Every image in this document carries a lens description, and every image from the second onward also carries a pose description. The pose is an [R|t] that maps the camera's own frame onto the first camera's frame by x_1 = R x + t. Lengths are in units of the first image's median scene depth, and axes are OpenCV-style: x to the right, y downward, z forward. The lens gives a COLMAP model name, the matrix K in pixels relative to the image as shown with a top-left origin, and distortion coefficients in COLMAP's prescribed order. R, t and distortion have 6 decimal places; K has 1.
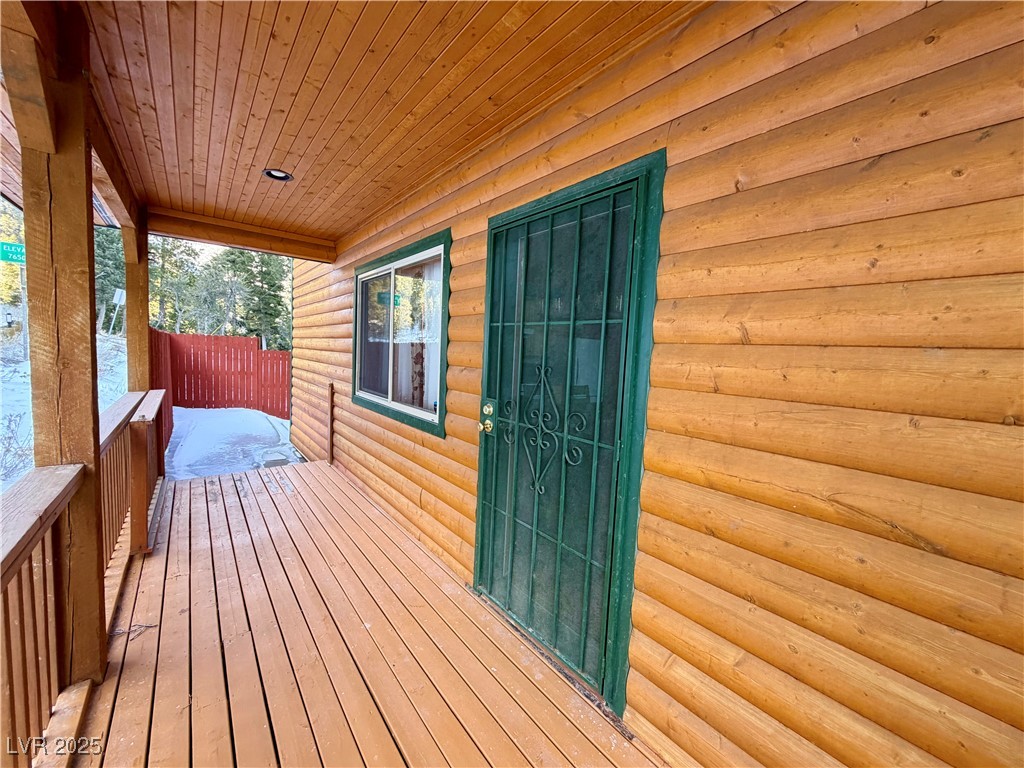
lens RADIAL K [[407.0, 0, 515.4], [0, 407.0, 388.5], [0, 0, 1]] dist [0.000710, -0.000370]
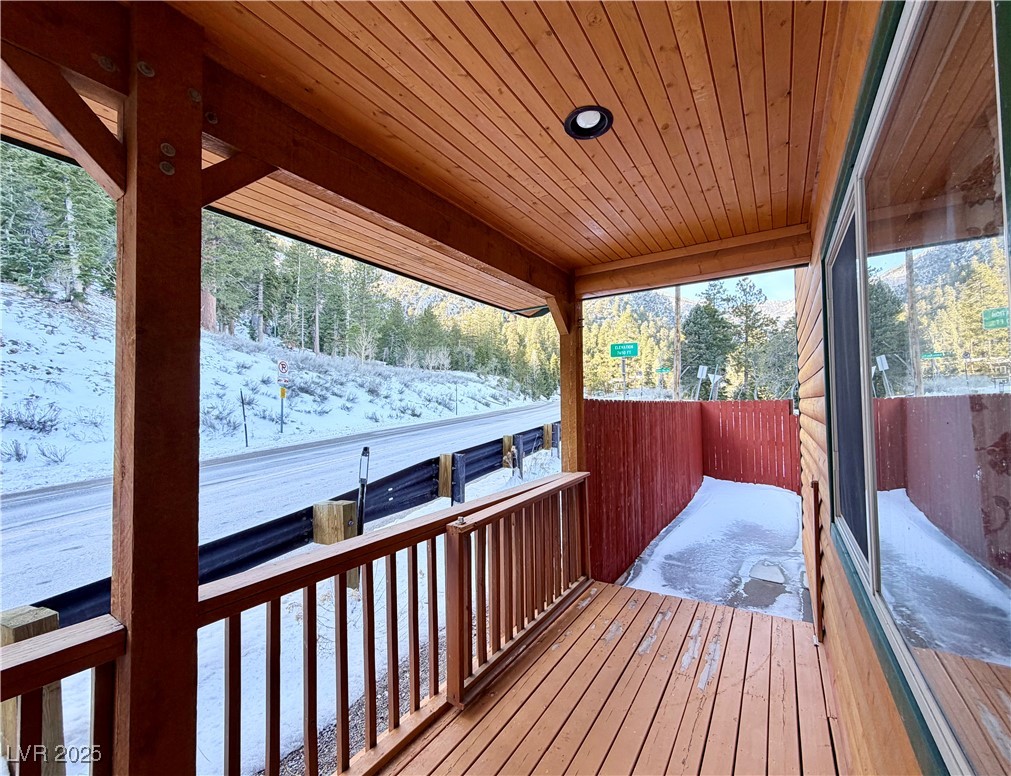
lens RADIAL K [[417.8, 0, 514.5], [0, 417.8, 391.4], [0, 0, 1]] dist [0.004020, 0.000085]
pose [[0.332694, -0.090492, -0.938683, -0.070860], [-0.045422, 0.992692, -0.111798, -0.056097], [0.941940, 0.079831, 0.326153, 0.515862]]
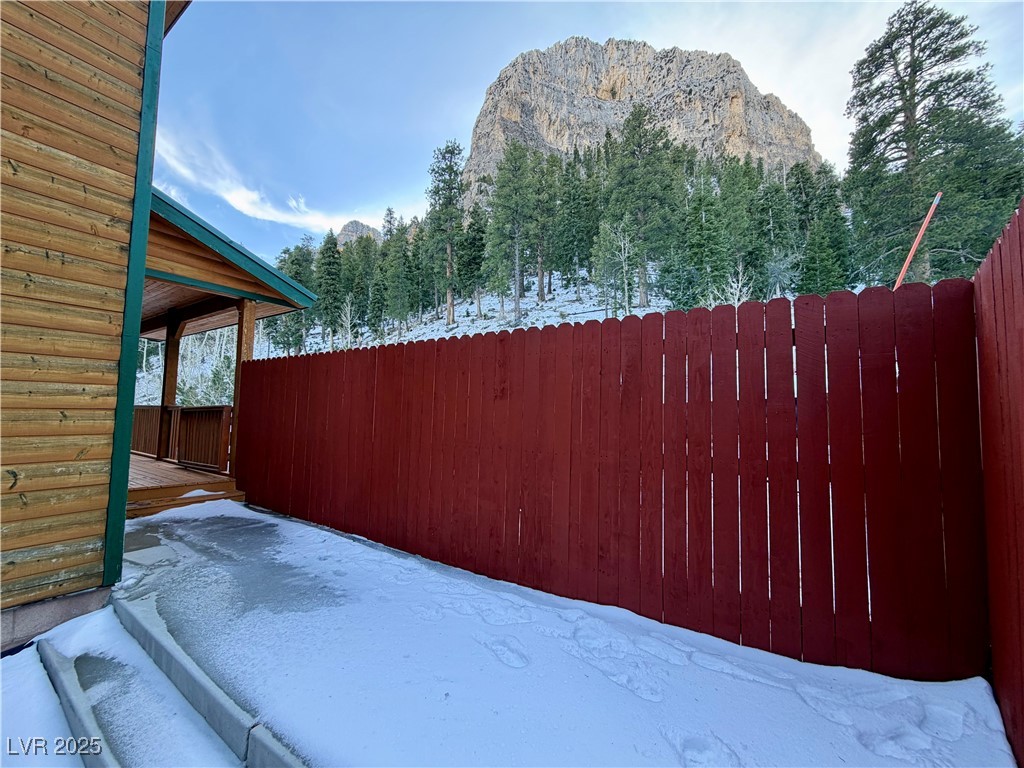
lens RADIAL K [[407.0, 0, 511.8], [0, 407.0, 384.6], [0, 0, 1]] dist [0.000710, -0.000370]
pose [[-0.949047, -0.092633, -0.301214, -1.275687], [-0.094656, 0.995479, -0.007904, -0.135874], [0.300584, 0.021011, -0.953524, 2.433137]]
